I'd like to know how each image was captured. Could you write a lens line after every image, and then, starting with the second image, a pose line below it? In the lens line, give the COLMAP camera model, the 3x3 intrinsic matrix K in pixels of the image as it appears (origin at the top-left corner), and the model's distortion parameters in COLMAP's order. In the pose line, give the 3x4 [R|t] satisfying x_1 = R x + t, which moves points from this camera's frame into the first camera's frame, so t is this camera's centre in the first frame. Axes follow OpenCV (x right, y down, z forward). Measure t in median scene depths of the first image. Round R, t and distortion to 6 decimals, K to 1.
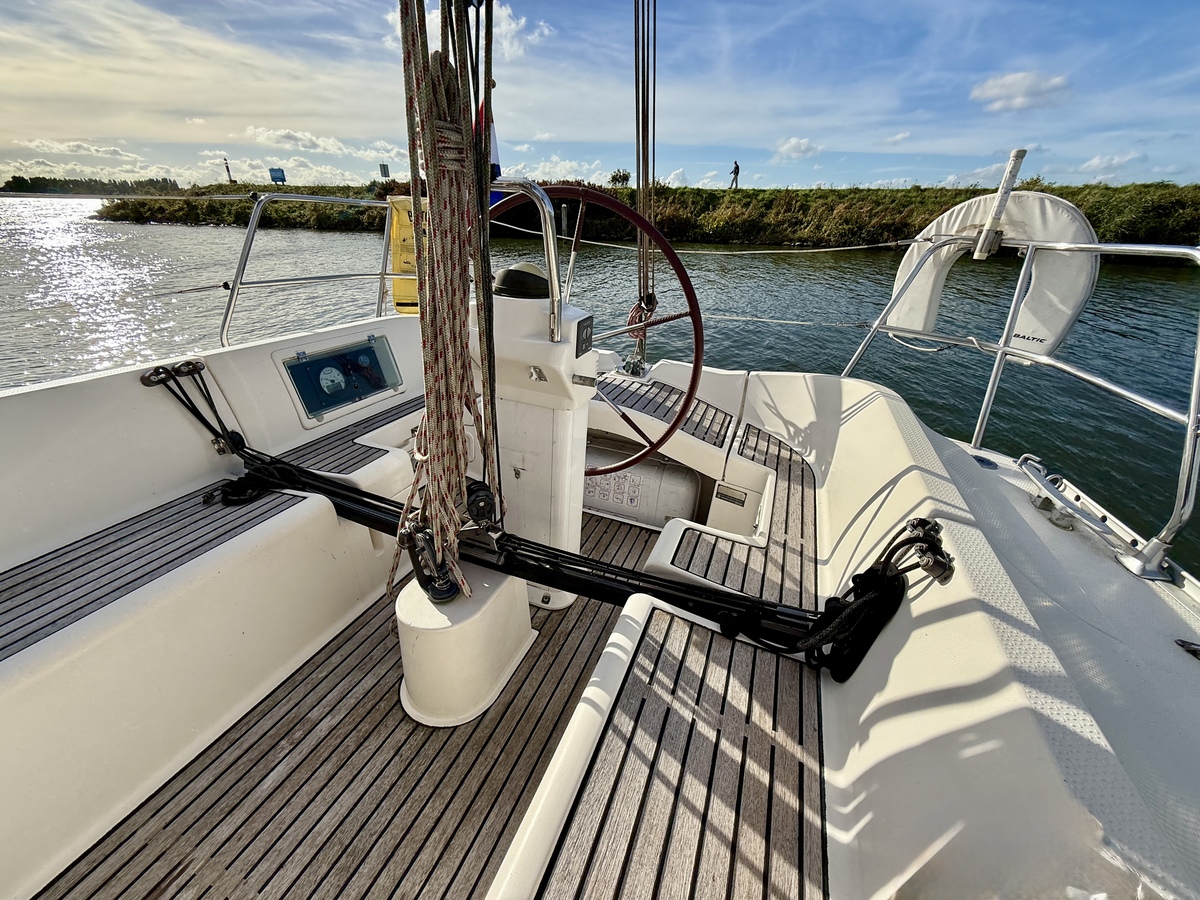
lens RADIAL K [[477.2, 0, 600.0], [0, 477.2, 450.0], [0, 0, 1]] dist [-0.000010, 0.000031]
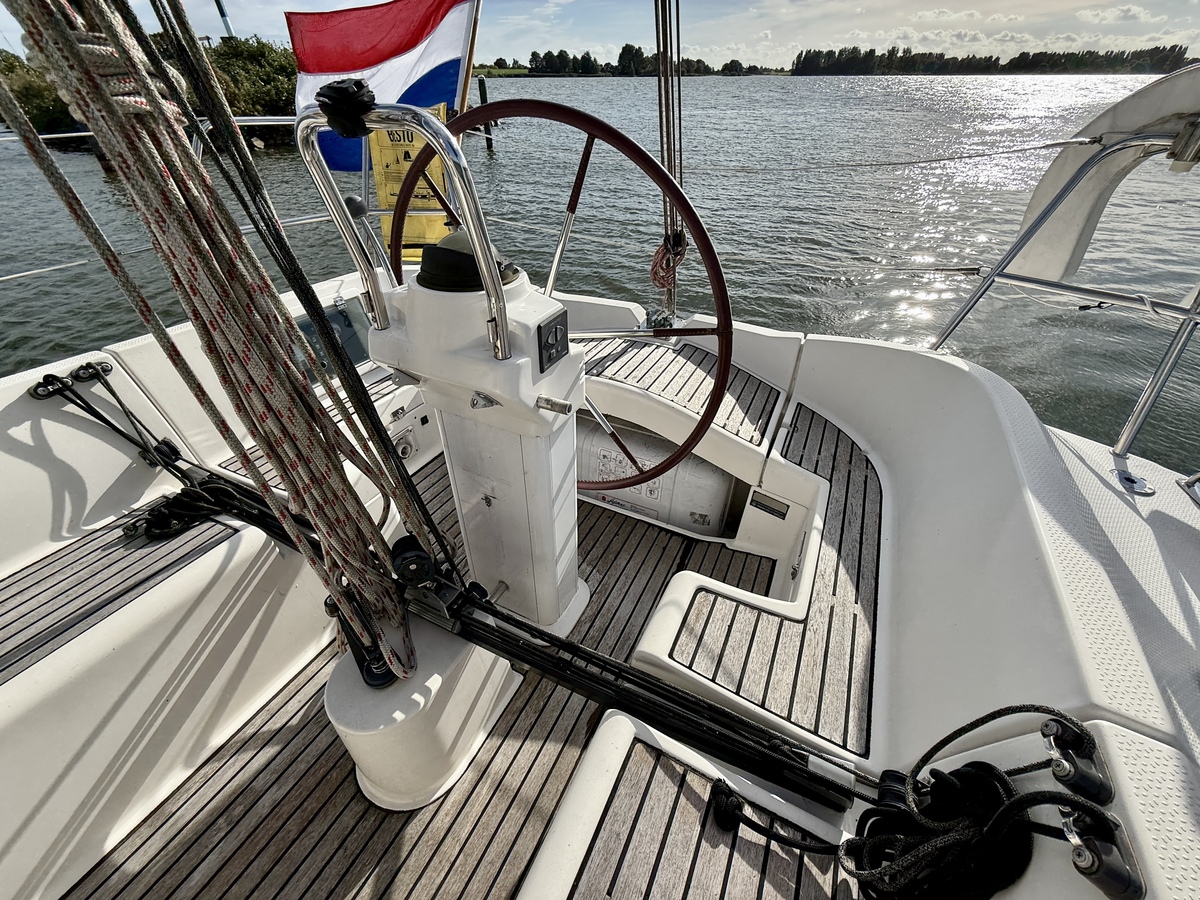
lens RADIAL K [[477.2, 0, 600.0], [0, 477.2, 450.0], [0, 0, 1]] dist [-0.000010, 0.000031]
pose [[0.994487, 0.013535, -0.103982, 0.113986], [0.004402, 0.985372, 0.170359, -0.204479], [0.104767, -0.169878, 0.979880, 0.309358]]
